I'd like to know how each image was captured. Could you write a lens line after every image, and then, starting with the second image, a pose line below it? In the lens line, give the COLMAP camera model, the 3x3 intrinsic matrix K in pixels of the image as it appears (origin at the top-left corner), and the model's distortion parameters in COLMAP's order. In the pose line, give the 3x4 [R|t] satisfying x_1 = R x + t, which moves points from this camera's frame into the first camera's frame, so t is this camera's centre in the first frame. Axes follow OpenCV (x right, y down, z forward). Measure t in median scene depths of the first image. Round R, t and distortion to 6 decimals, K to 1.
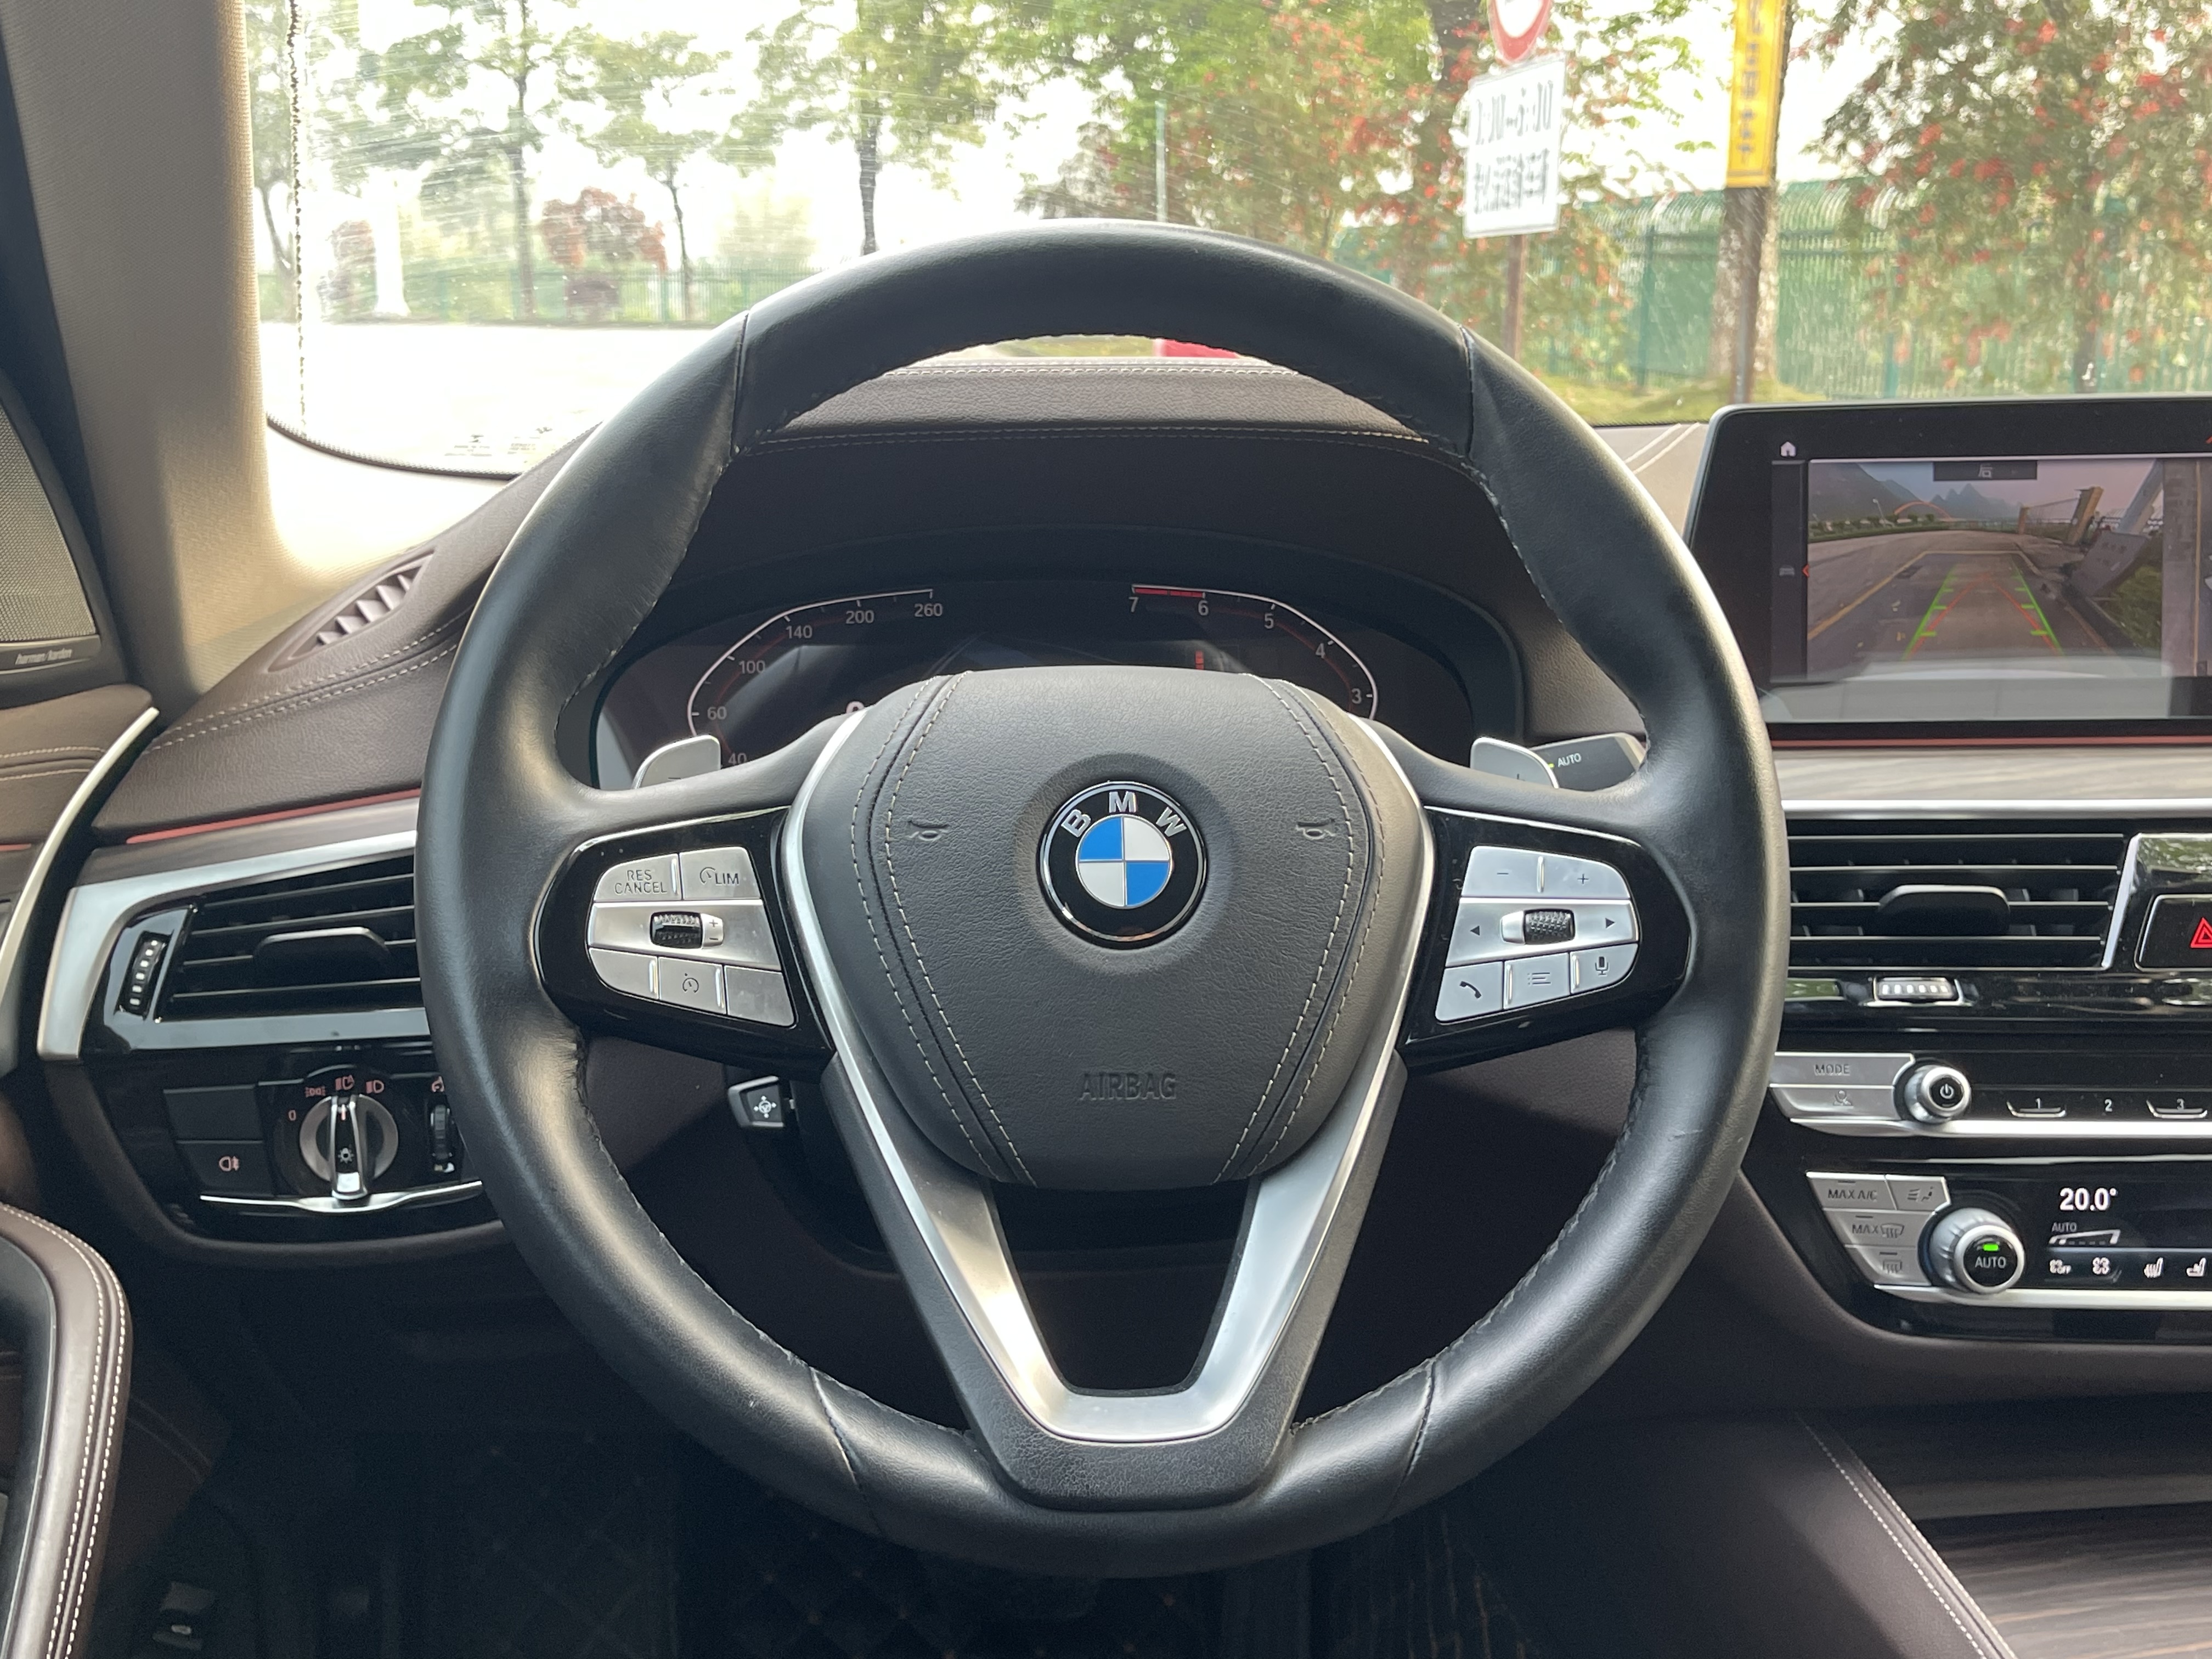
lens RADIAL K [[2336.0, 0, 1105.4], [0, 2336.0, 829.7], [0, 0, 1]] dist [0.063994, 0.000000]
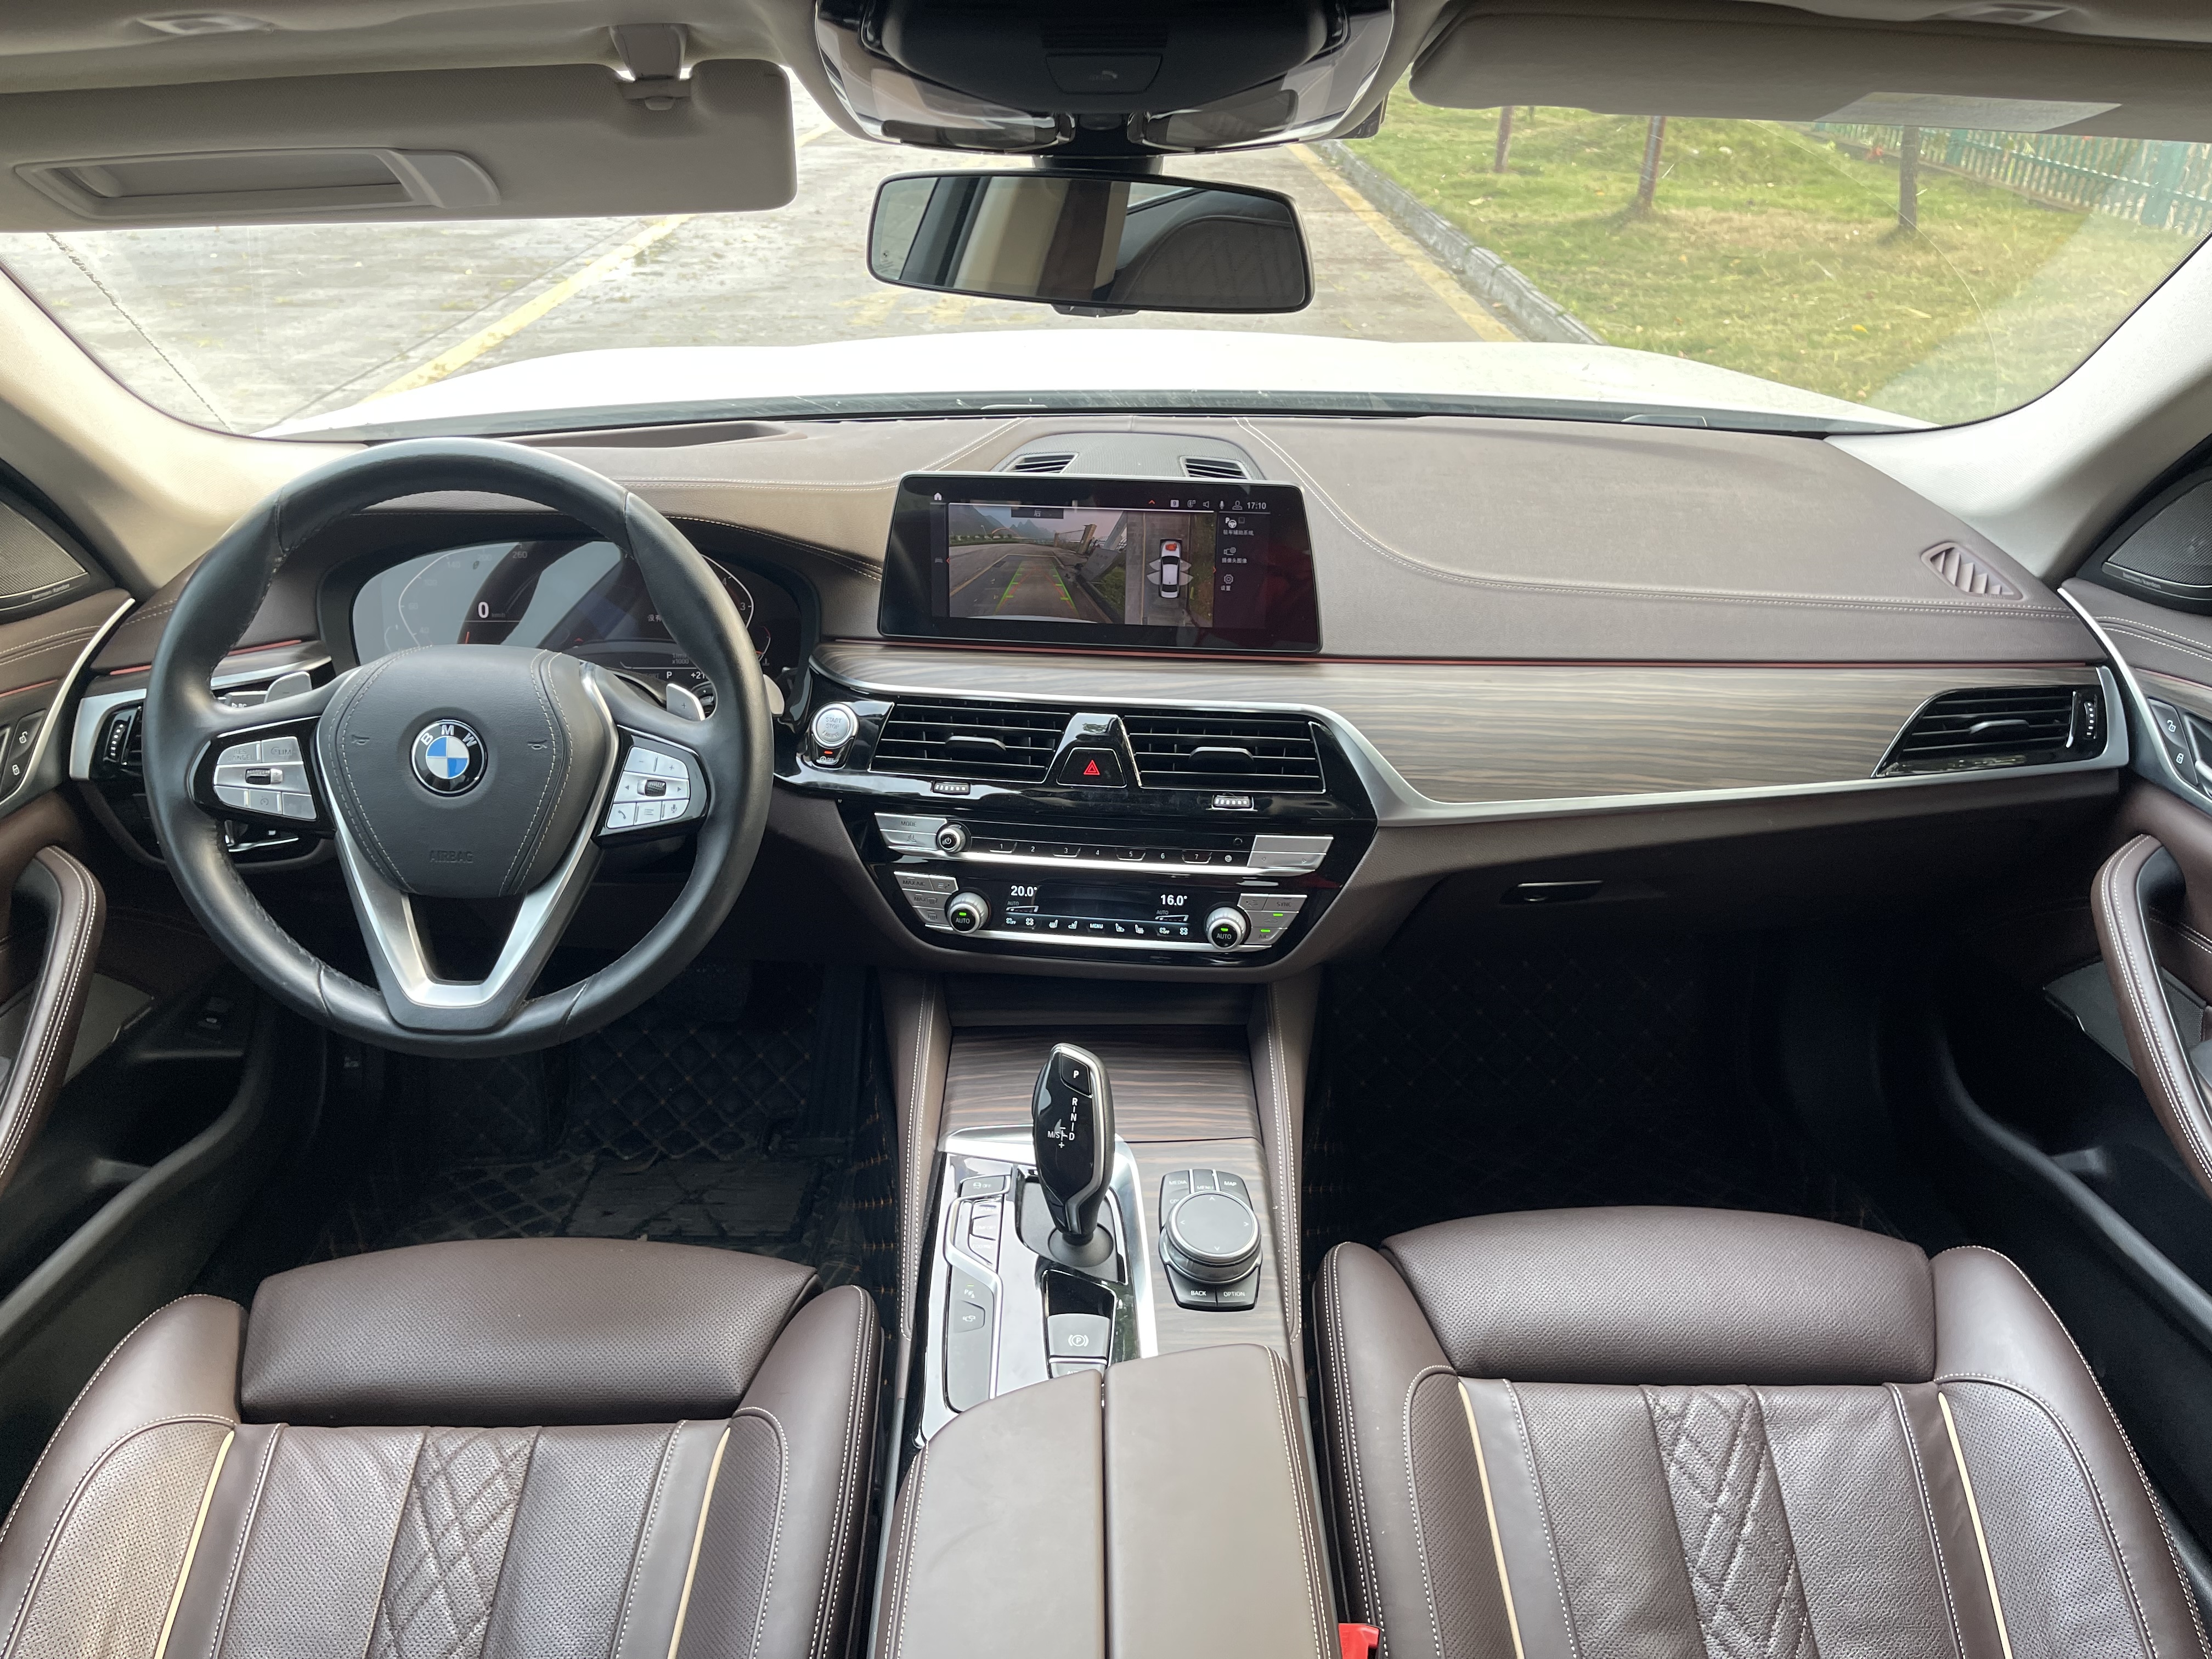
lens RADIAL K [[1610.4, 0, 1105.9], [0, 1610.4, 827.7], [0, 0, 1]] dist [0.001204, -0.002649]
pose [[0.997096, 0.049947, -0.057485, 0.566812], [-0.034295, 0.968501, 0.246637, -0.251466], [0.067993, -0.243949, 0.967401, -0.357209]]
